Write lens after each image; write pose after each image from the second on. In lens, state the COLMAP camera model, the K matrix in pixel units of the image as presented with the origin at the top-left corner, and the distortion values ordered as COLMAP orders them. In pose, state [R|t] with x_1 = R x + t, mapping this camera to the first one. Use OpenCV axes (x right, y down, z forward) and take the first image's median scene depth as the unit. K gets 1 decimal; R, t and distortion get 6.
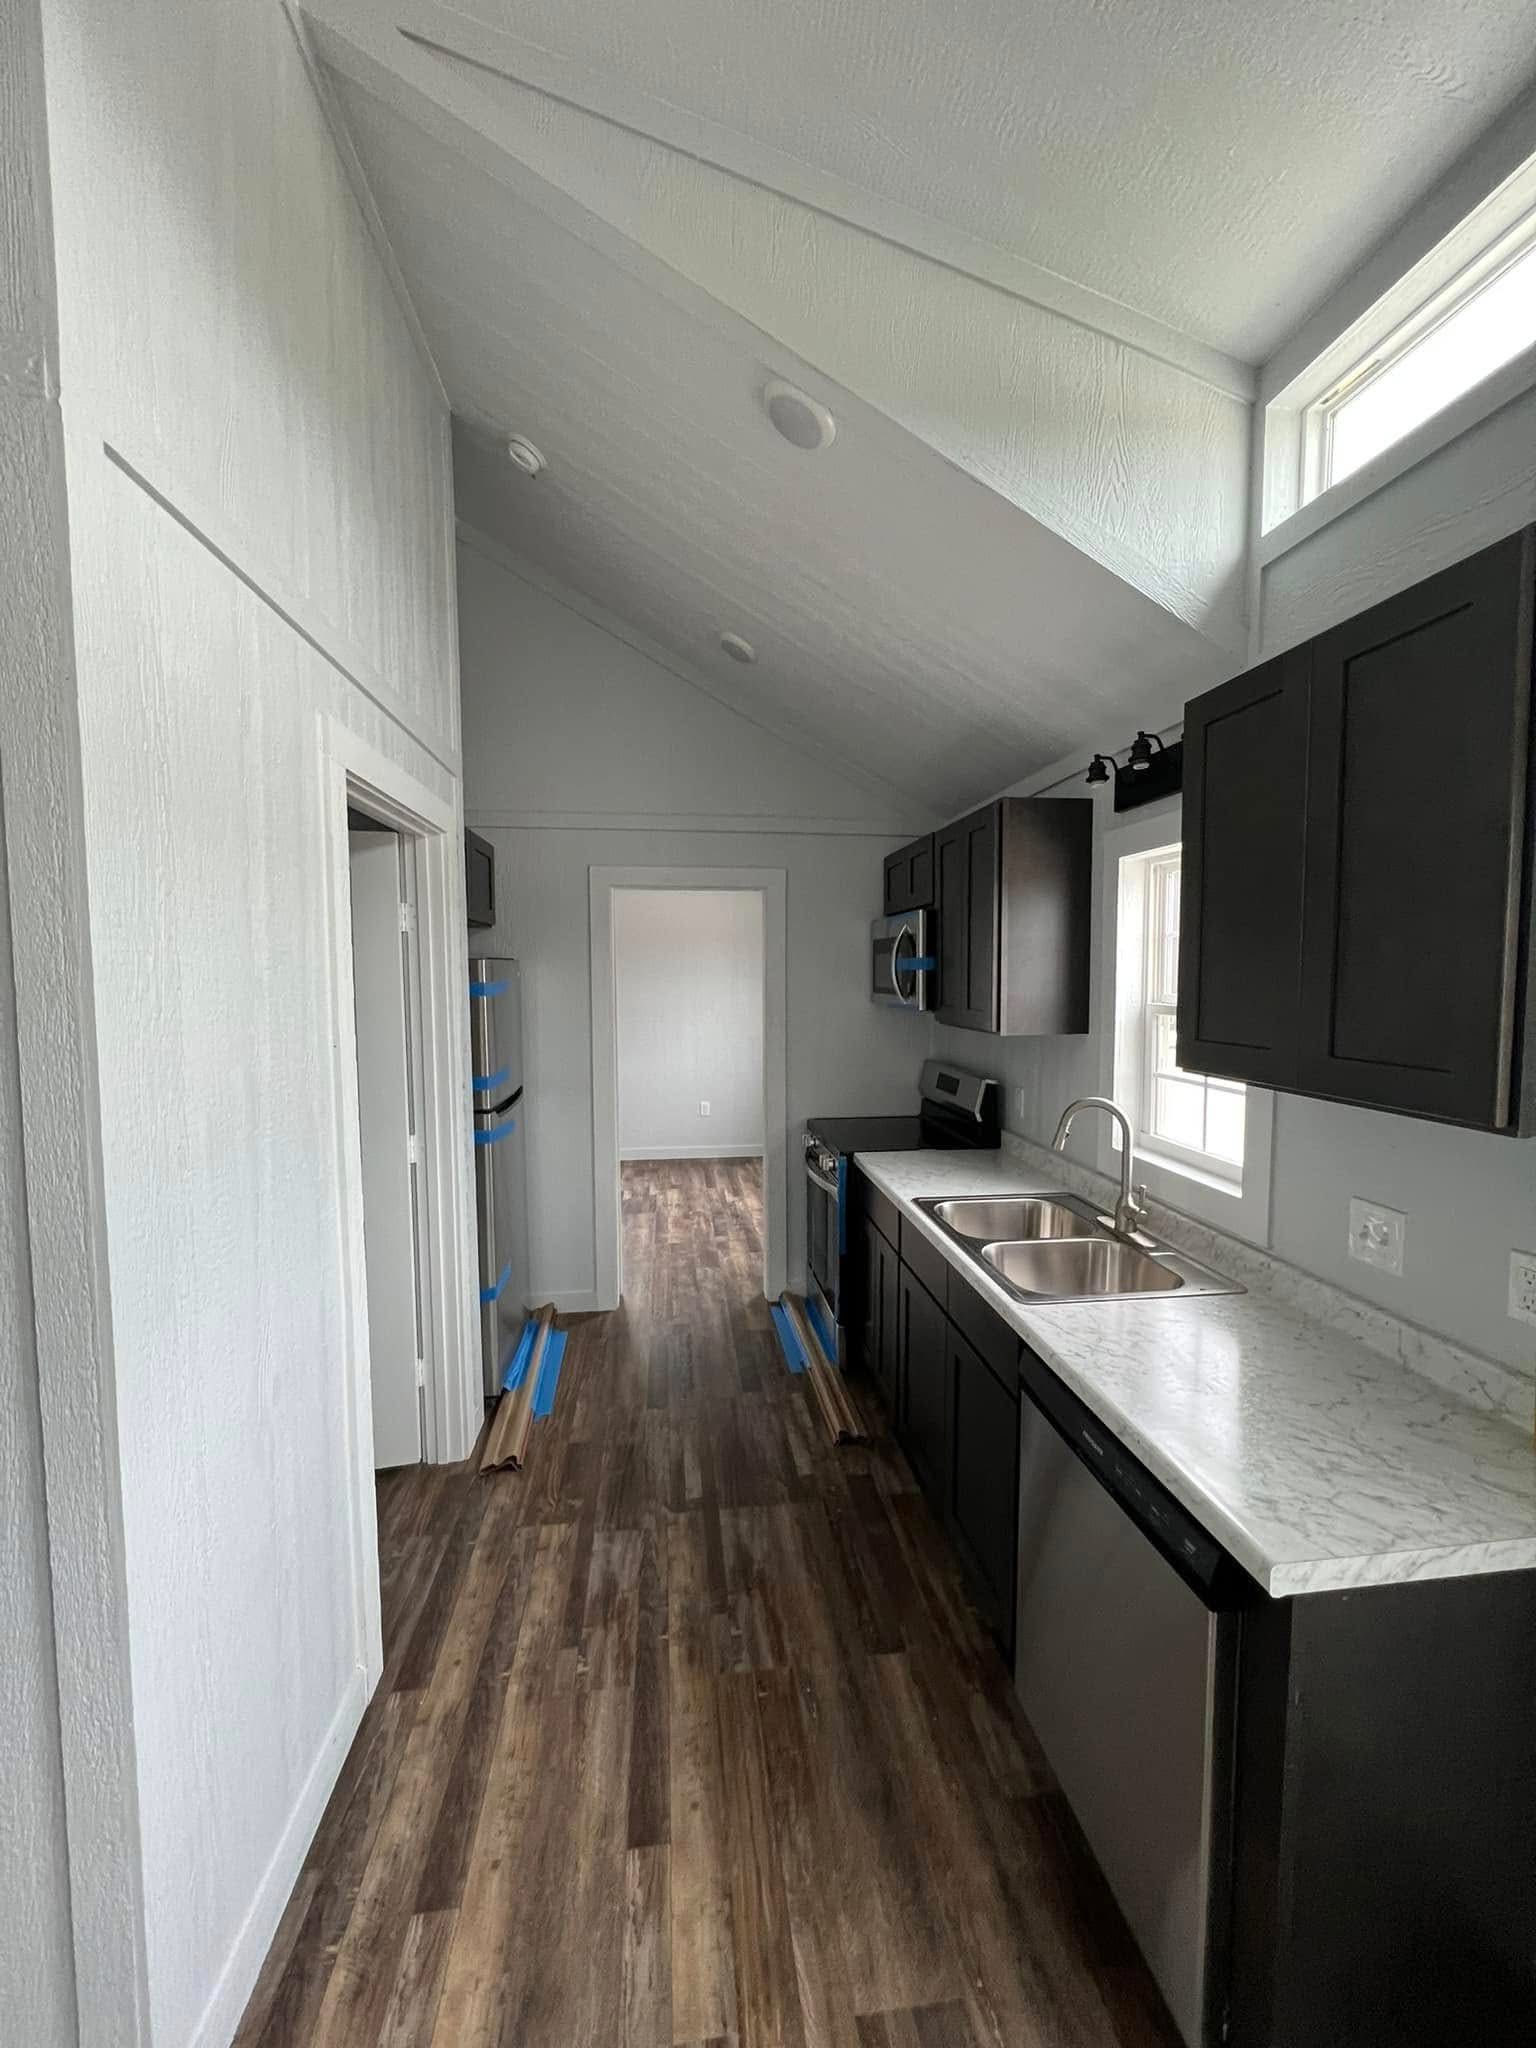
lens RADIAL K [[819.2, 0, 771.7], [0, 819.2, 1018.4], [0, 0, 1]] dist [0.002910, -0.000036]
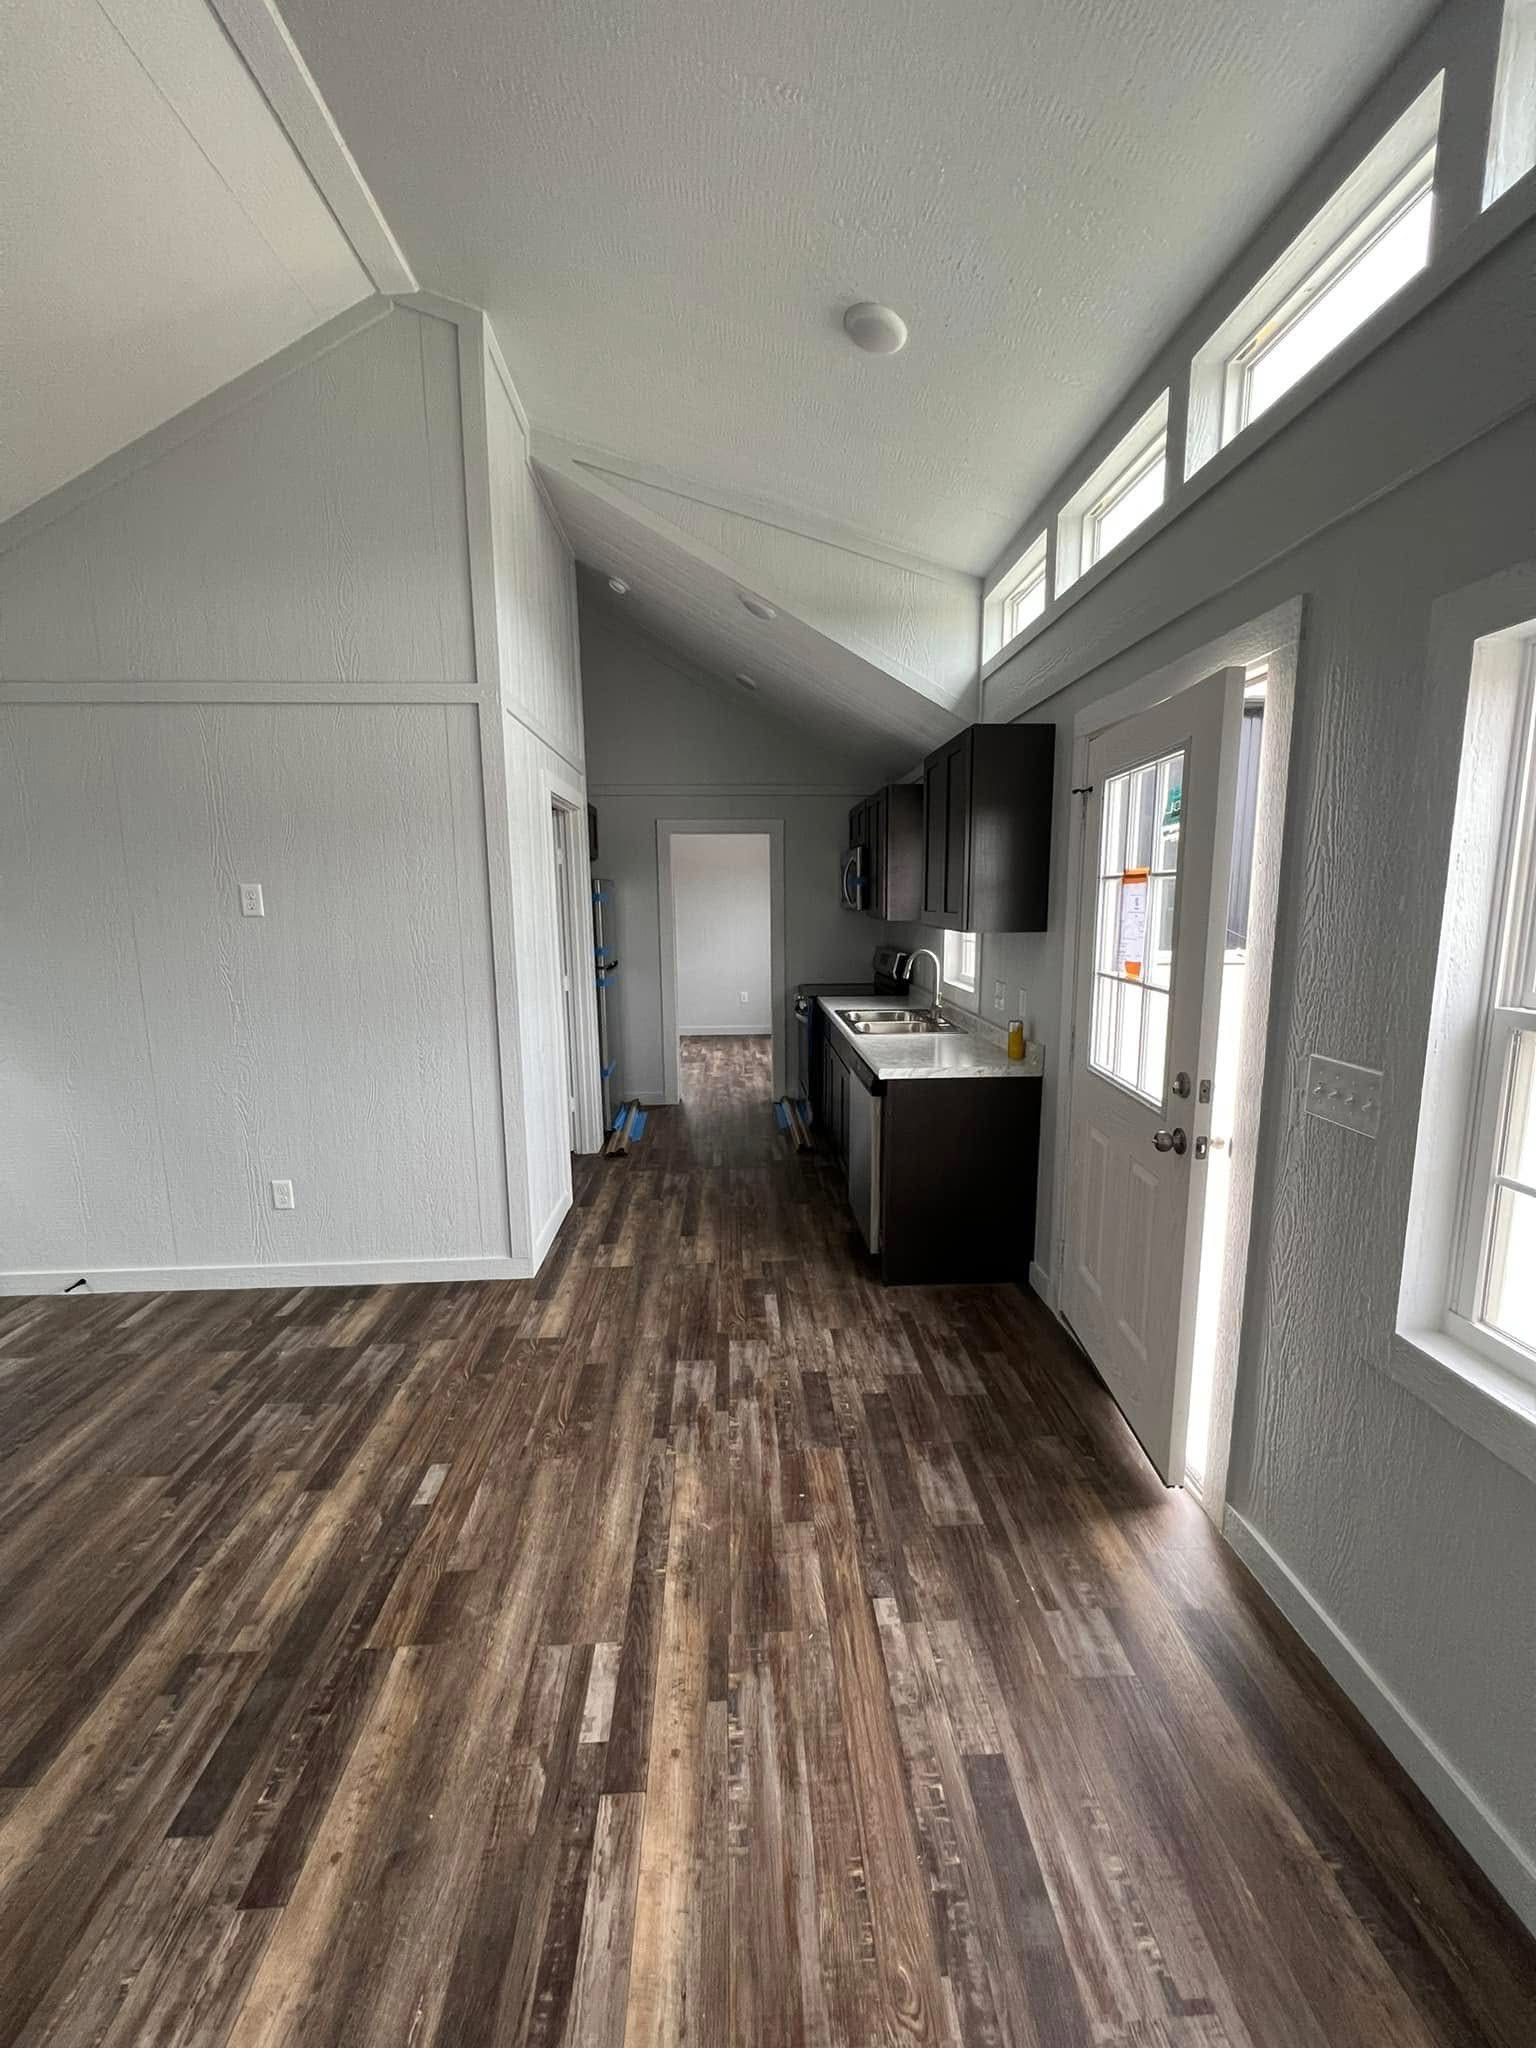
lens RADIAL K [[819.2, 0, 771.7], [0, 819.2, 1018.4], [0, 0, 1]] dist [0.002910, -0.000036]
pose [[0.997151, 0.004678, -0.075285, 0.175929], [0.002034, 0.996044, 0.088838, 0.079485], [0.075403, -0.088738, 0.993197, -0.862491]]
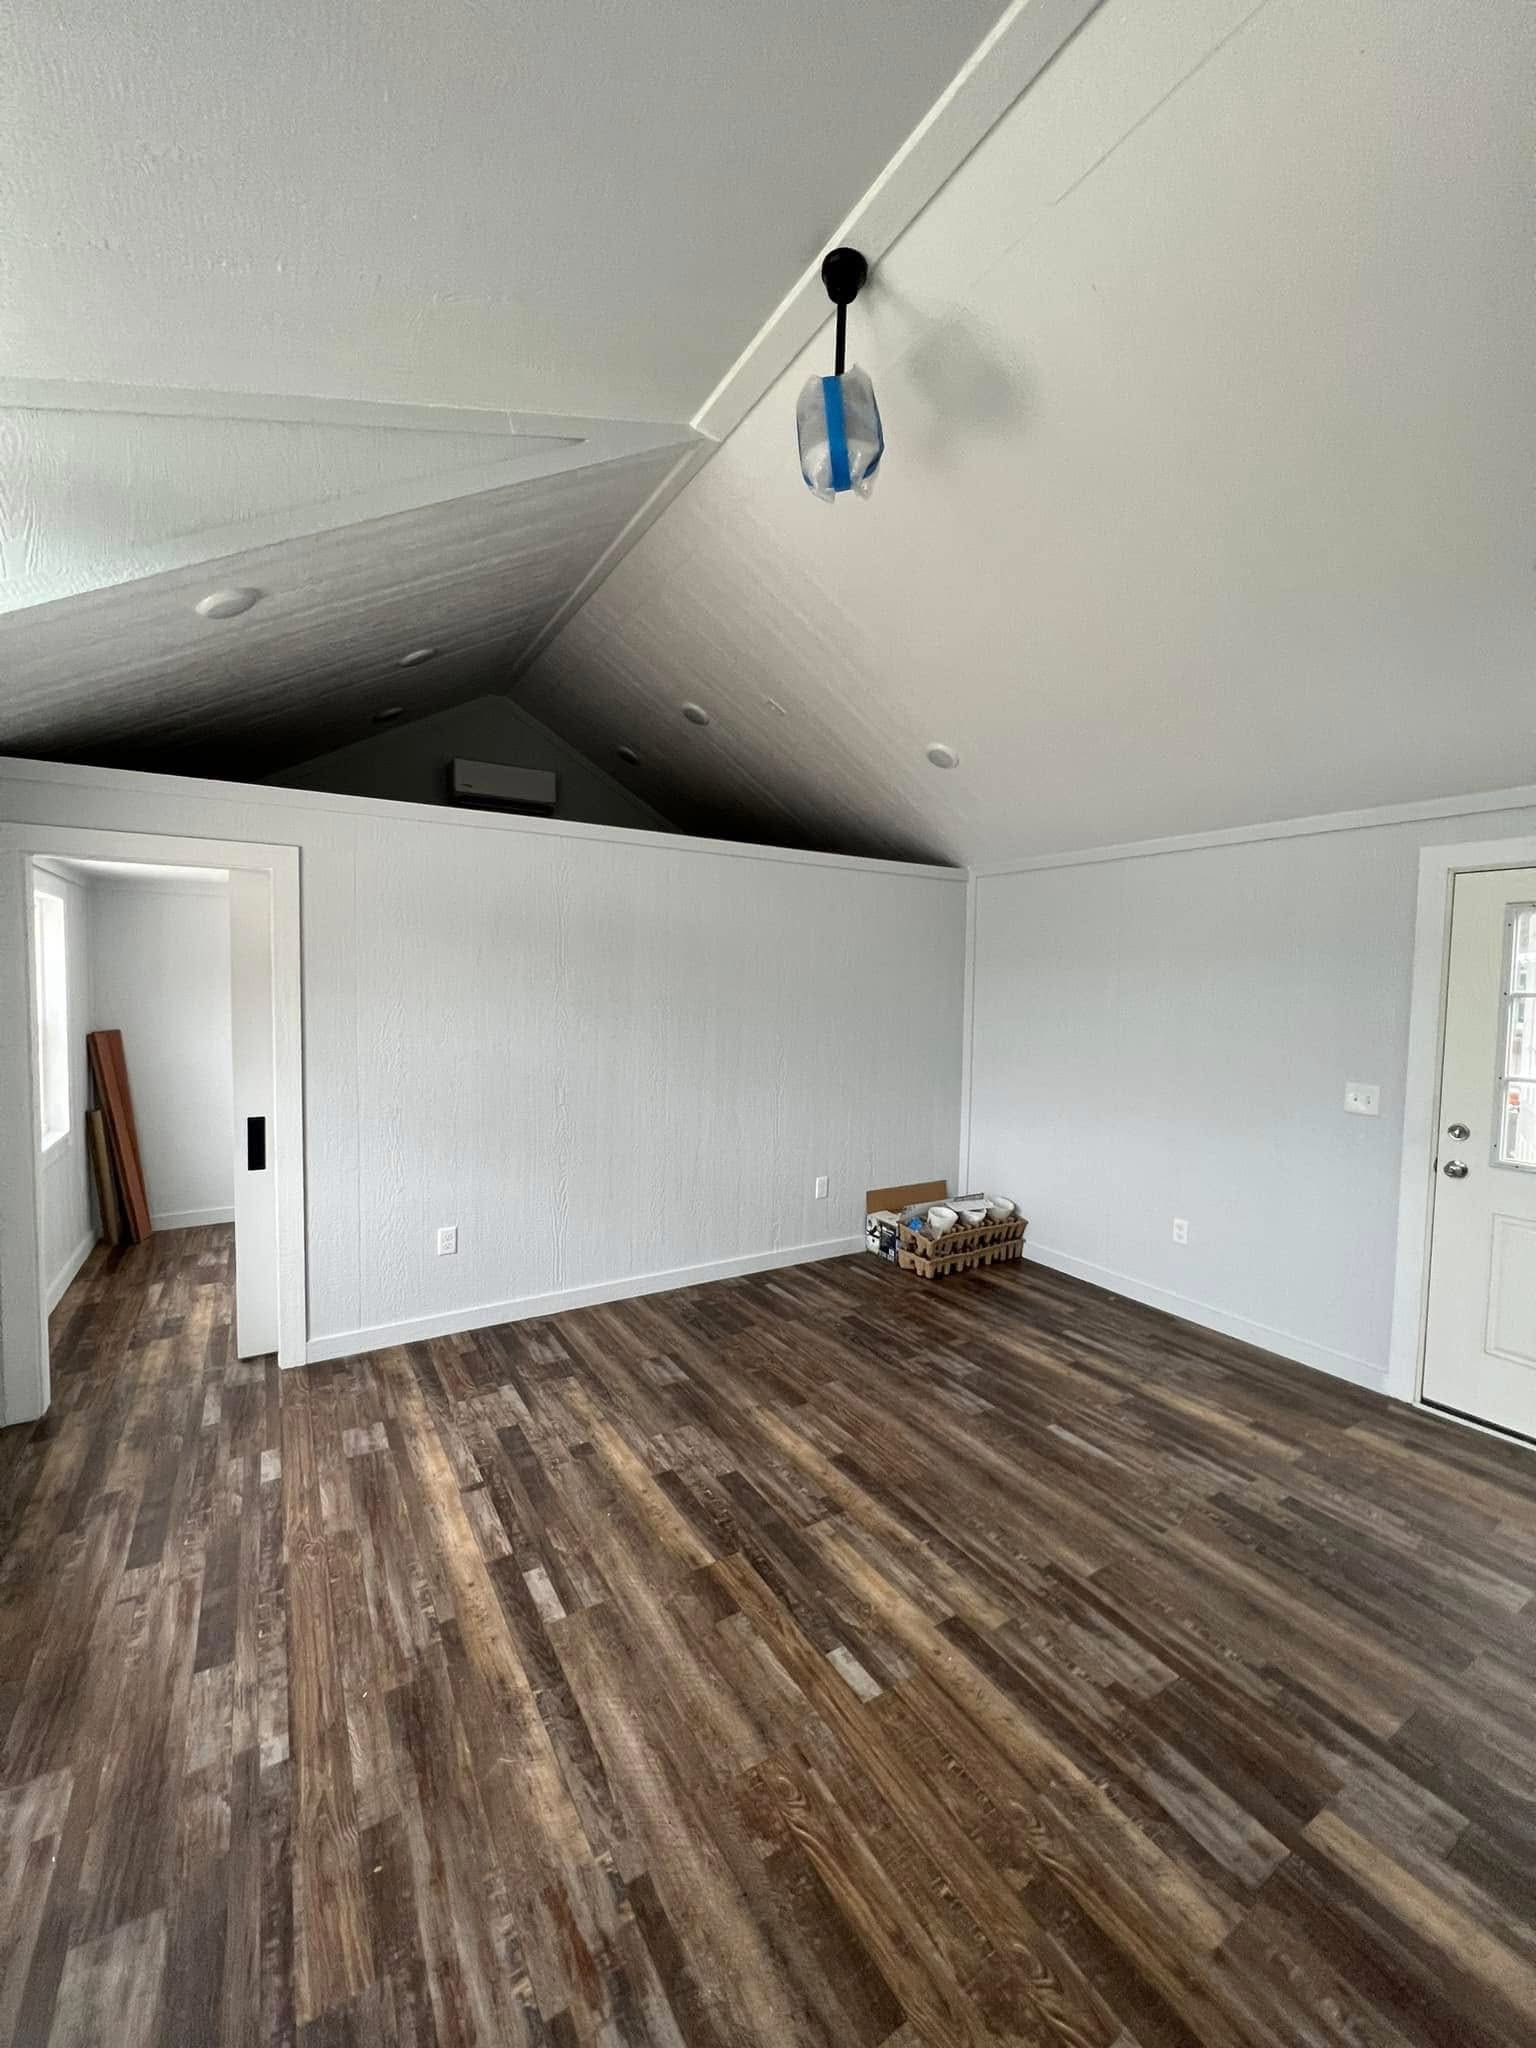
lens RADIAL K [[819.2, 0, 771.7], [0, 819.2, 1018.4], [0, 0, 1]] dist [0.002910, -0.000036]
pose [[-0.910602, 0.008160, -0.413203, 0.125659], [-0.039273, 0.993572, 0.106169, -0.027548], [0.411413, 0.112905, -0.904429, 0.546299]]
